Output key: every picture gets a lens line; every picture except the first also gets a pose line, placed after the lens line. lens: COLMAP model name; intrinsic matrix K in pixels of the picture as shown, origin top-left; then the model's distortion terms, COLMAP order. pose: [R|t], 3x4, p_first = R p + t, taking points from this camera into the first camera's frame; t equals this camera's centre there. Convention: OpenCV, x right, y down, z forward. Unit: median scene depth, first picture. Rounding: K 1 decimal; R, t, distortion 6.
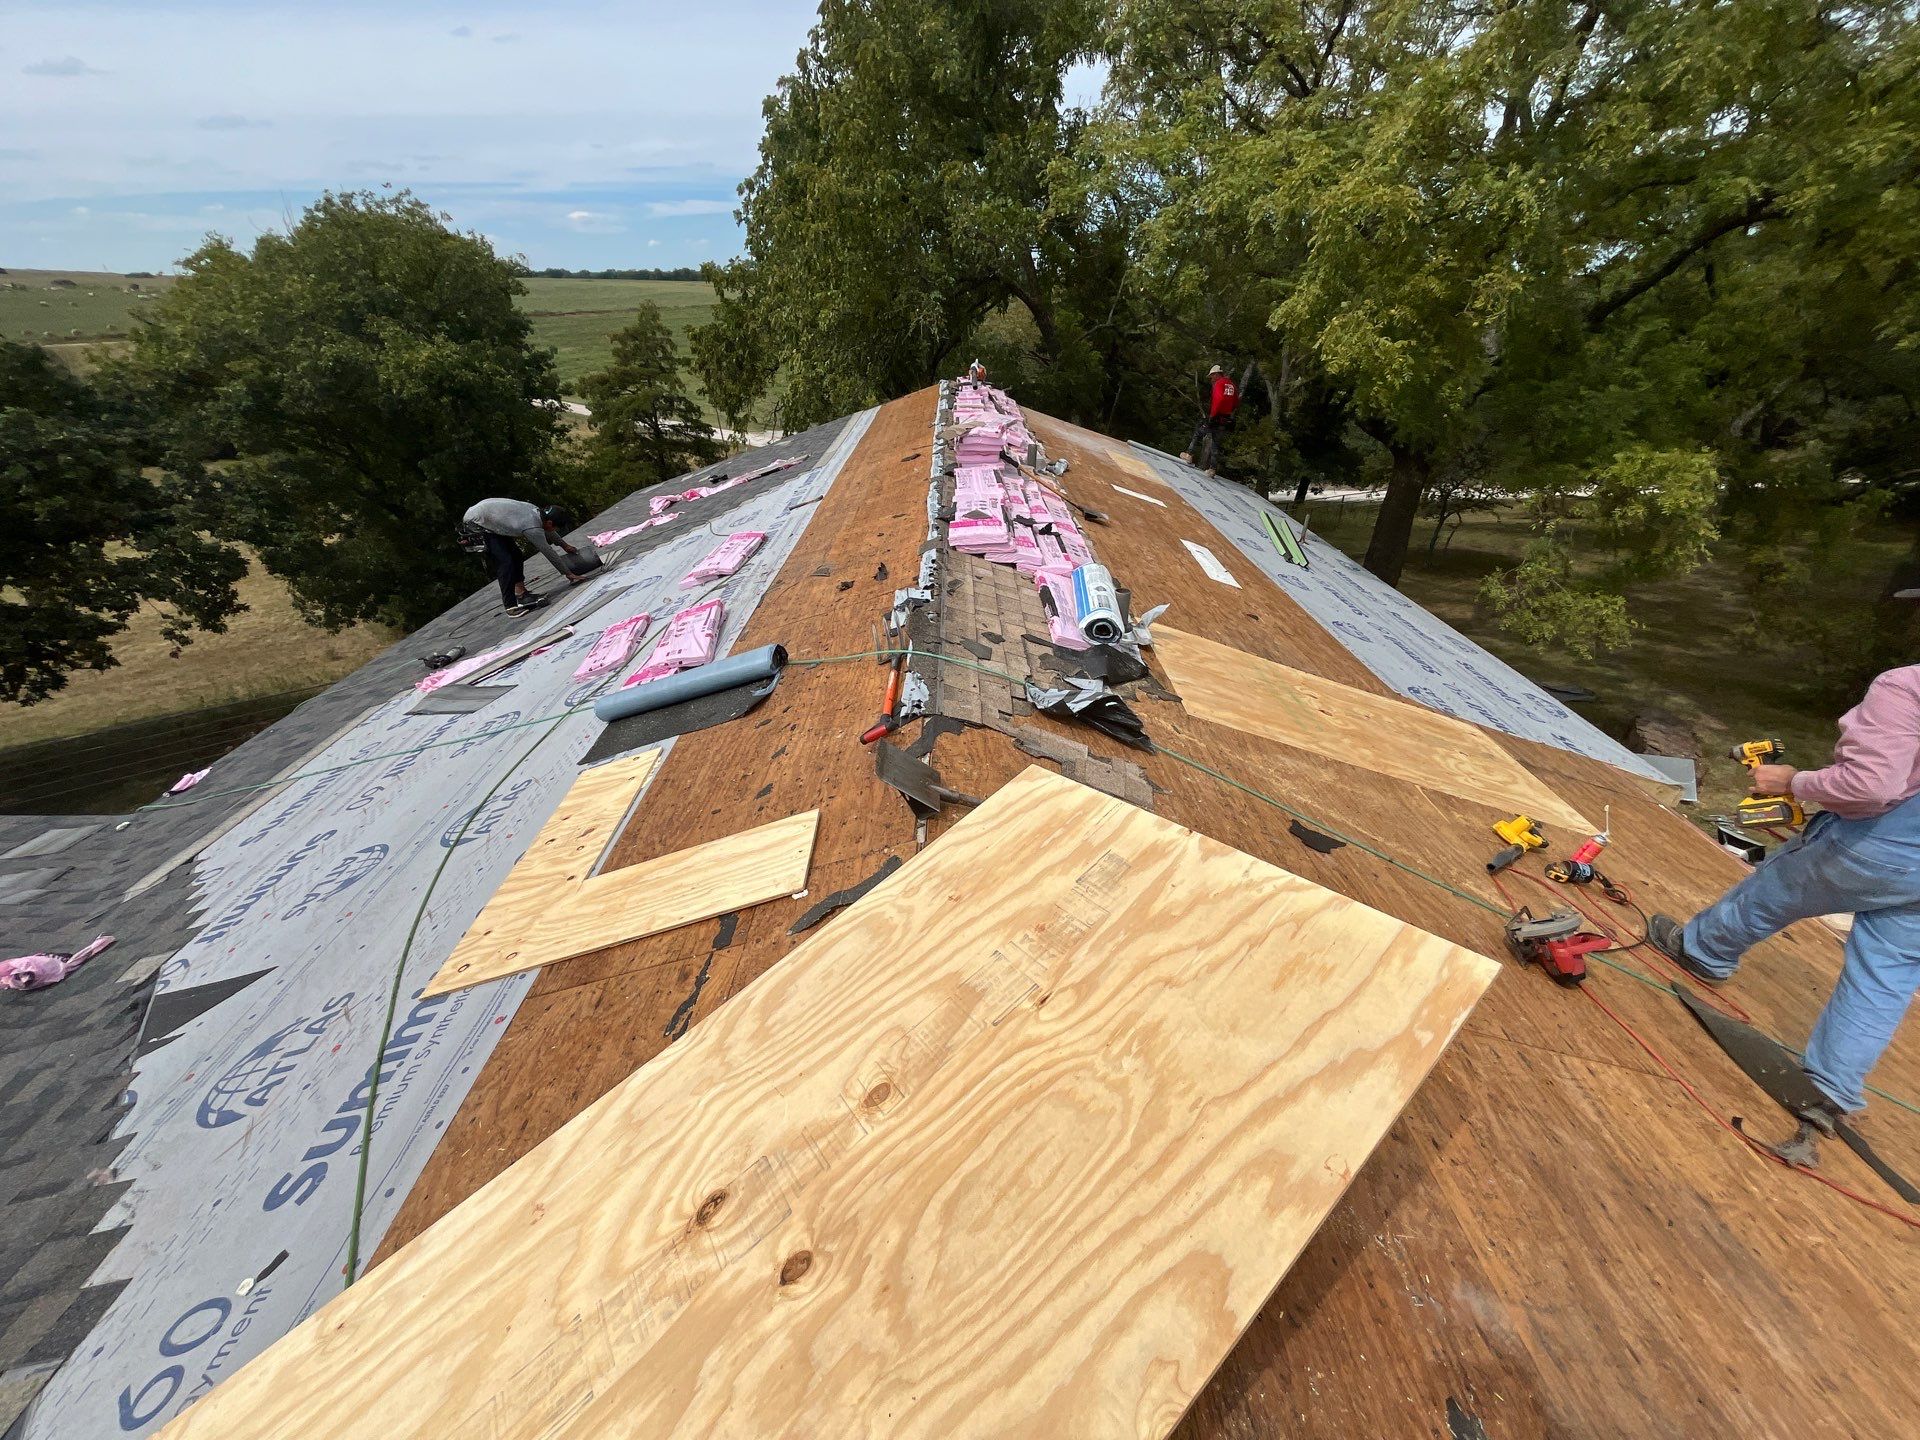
lens RADIAL K [[771.9, 0, 960.0], [0, 771.9, 720.0], [0, 0, 1]] dist [-0.000680, -0.000580]
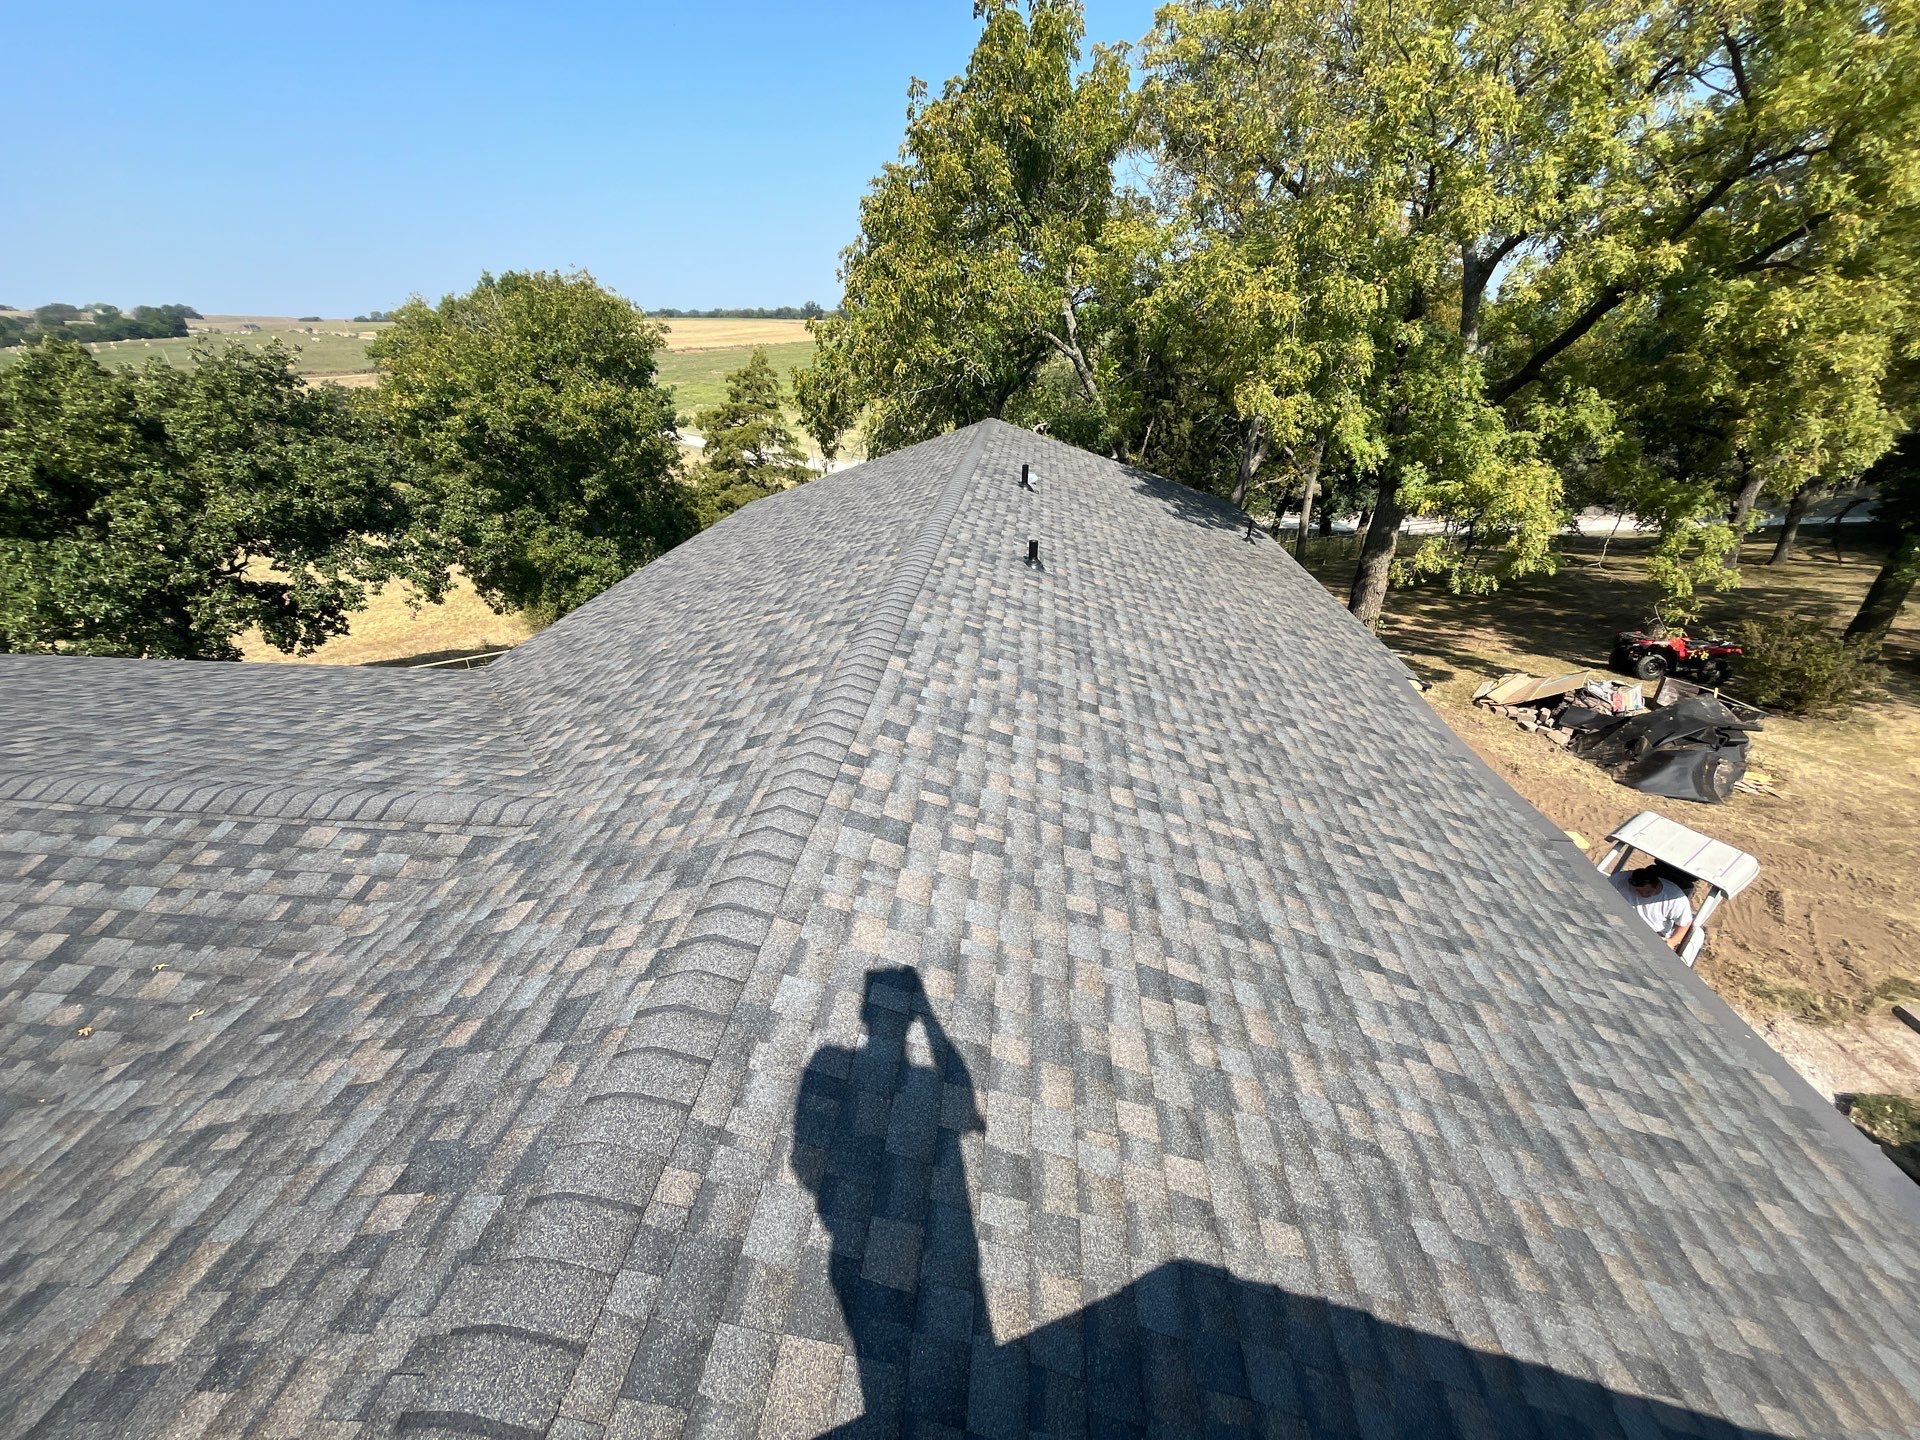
lens RADIAL K [[771.9, 0, 960.0], [0, 771.9, 720.0], [0, 0, 1]] dist [-0.000680, -0.000580]
pose [[0.994562, 0.038830, -0.096636, 0.032288], [-0.042258, 0.998539, -0.033683, 0.044602], [0.095187, 0.037583, 0.994750, -0.109163]]
